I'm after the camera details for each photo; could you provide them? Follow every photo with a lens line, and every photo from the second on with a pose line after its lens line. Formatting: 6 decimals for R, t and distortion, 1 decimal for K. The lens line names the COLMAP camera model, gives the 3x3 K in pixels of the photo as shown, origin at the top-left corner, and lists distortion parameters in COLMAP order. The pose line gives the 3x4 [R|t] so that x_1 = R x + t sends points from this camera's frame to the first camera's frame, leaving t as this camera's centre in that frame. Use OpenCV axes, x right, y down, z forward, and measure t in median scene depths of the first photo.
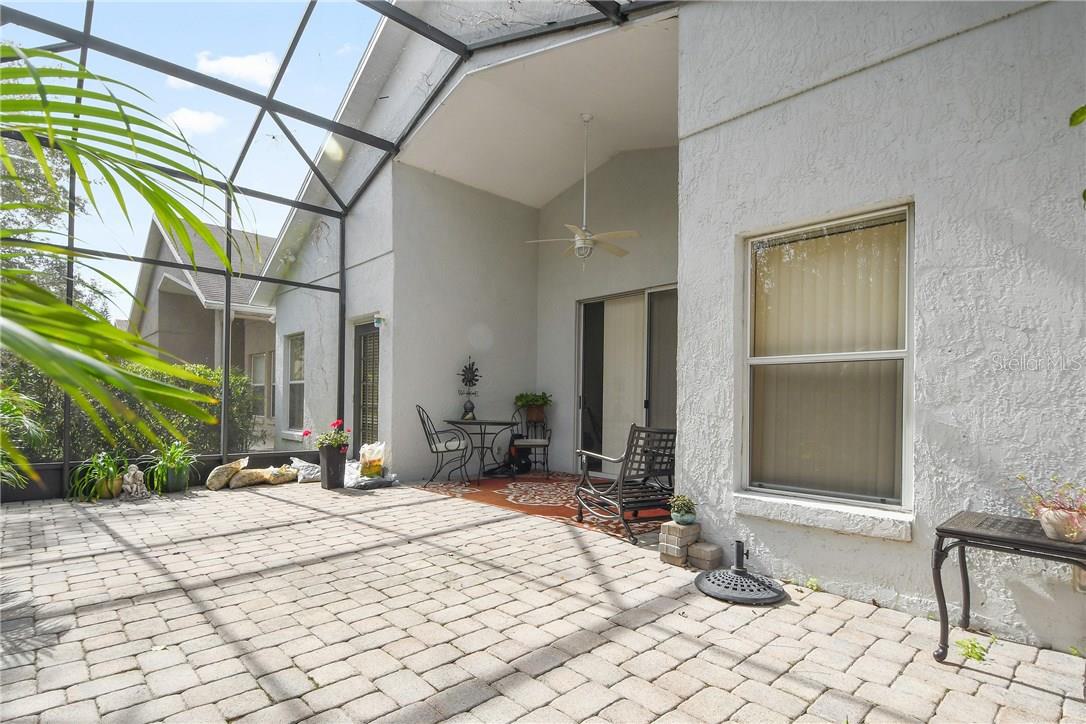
lens RADIAL K [[542.0, 0, 509.9], [0, 542.0, 404.3], [0, 0, 1]] dist [0.002596, 0.000258]
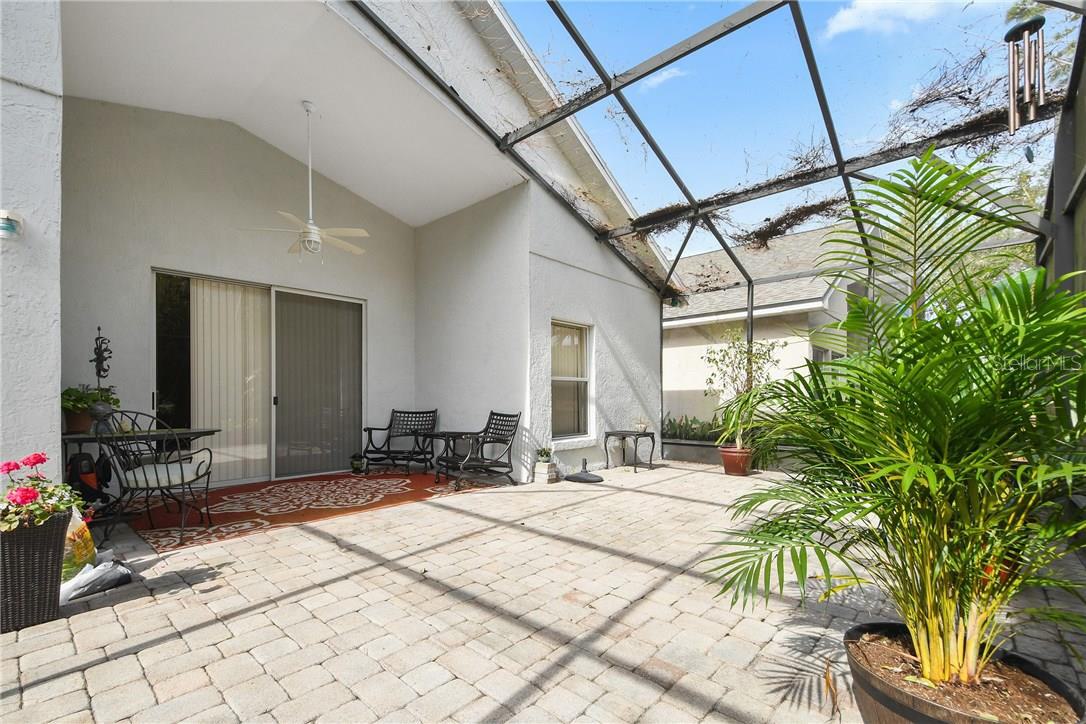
lens RADIAL K [[477.9, 0, 533.5], [0, 477.9, 388.8], [0, 0, 1]] dist [-0.000029, -0.004249]
pose [[-0.093853, 0.006606, 0.995564, -1.108744], [0.009941, 0.999934, -0.005697, -0.020810], [-0.995536, 0.009362, -0.093913, 0.998067]]
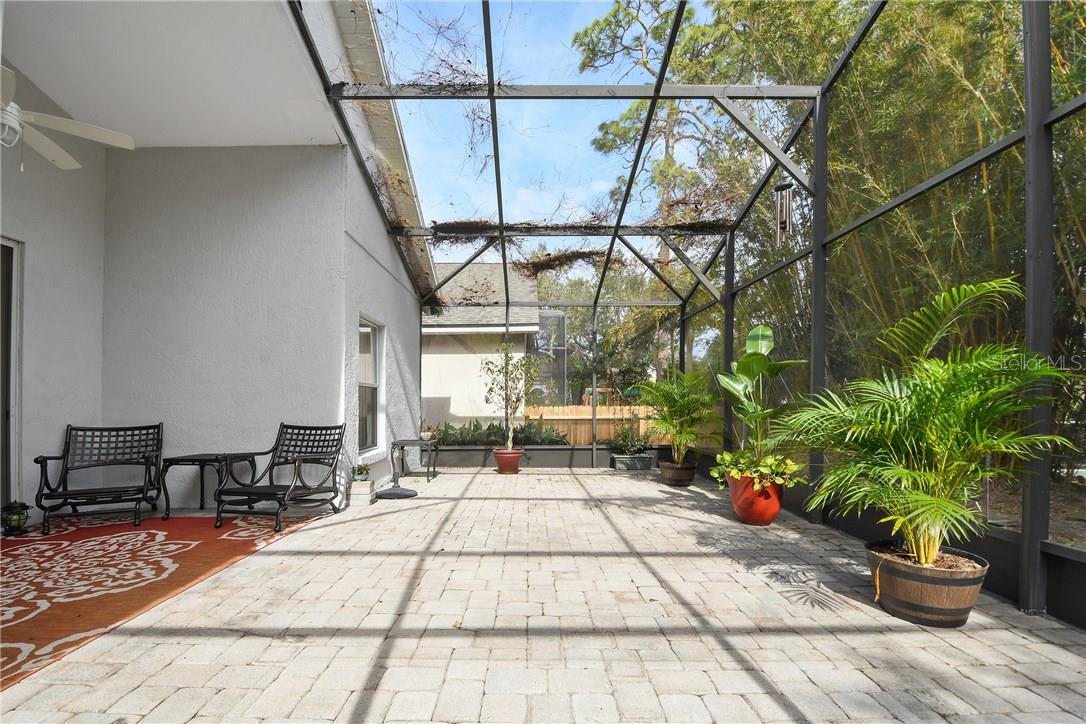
lens RADIAL K [[477.9, 0, 523.7], [0, 477.9, 397.1], [0, 0, 1]] dist [-0.000029, -0.004249]
pose [[-0.750396, -0.001651, 0.660986, -0.825253], [-0.001192, 0.999999, 0.001144, -0.026093], [-0.660987, 0.000070, -0.750397, 1.456599]]
